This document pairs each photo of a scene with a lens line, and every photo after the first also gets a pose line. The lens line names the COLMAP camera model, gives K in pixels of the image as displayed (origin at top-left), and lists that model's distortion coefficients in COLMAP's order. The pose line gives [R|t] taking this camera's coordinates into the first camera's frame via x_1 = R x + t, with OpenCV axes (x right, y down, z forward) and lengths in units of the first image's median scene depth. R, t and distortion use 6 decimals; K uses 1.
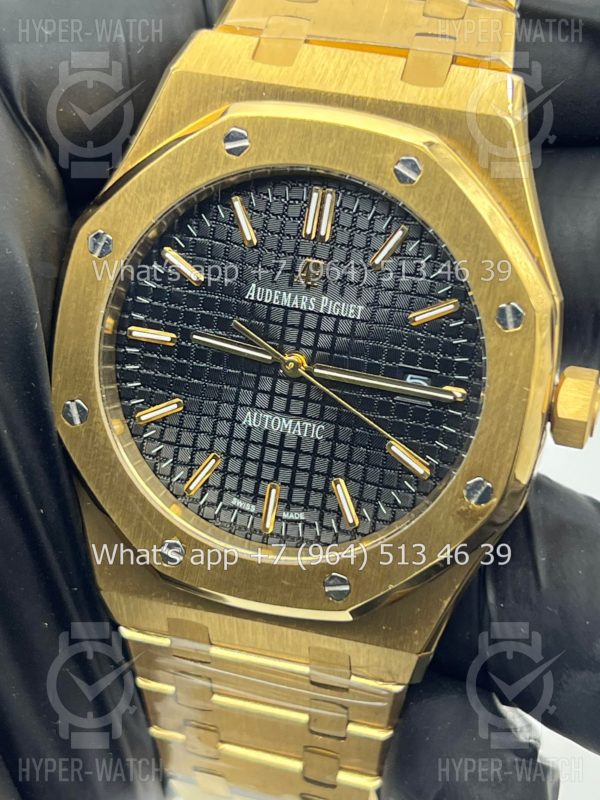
lens RADIAL K [[1924.4, 0, 303.7], [0, 1924.4, 405.8], [0, 0, 1]] dist [0.115954, 0.000000]
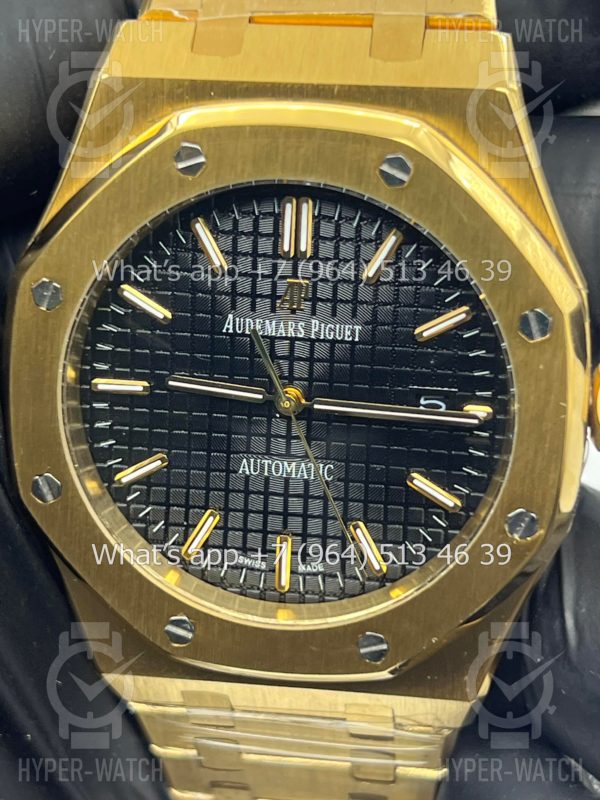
lens RADIAL K [[1924.4, 0, 290.9], [0, 1924.4, 401.6], [0, 0, 1]] dist [0.115954, 0.000000]
pose [[0.990086, -0.137612, 0.028153, -0.028866], [0.133652, 0.984617, 0.112549, -0.118832], [-0.043208, -0.107670, 0.993247, 0.138727]]
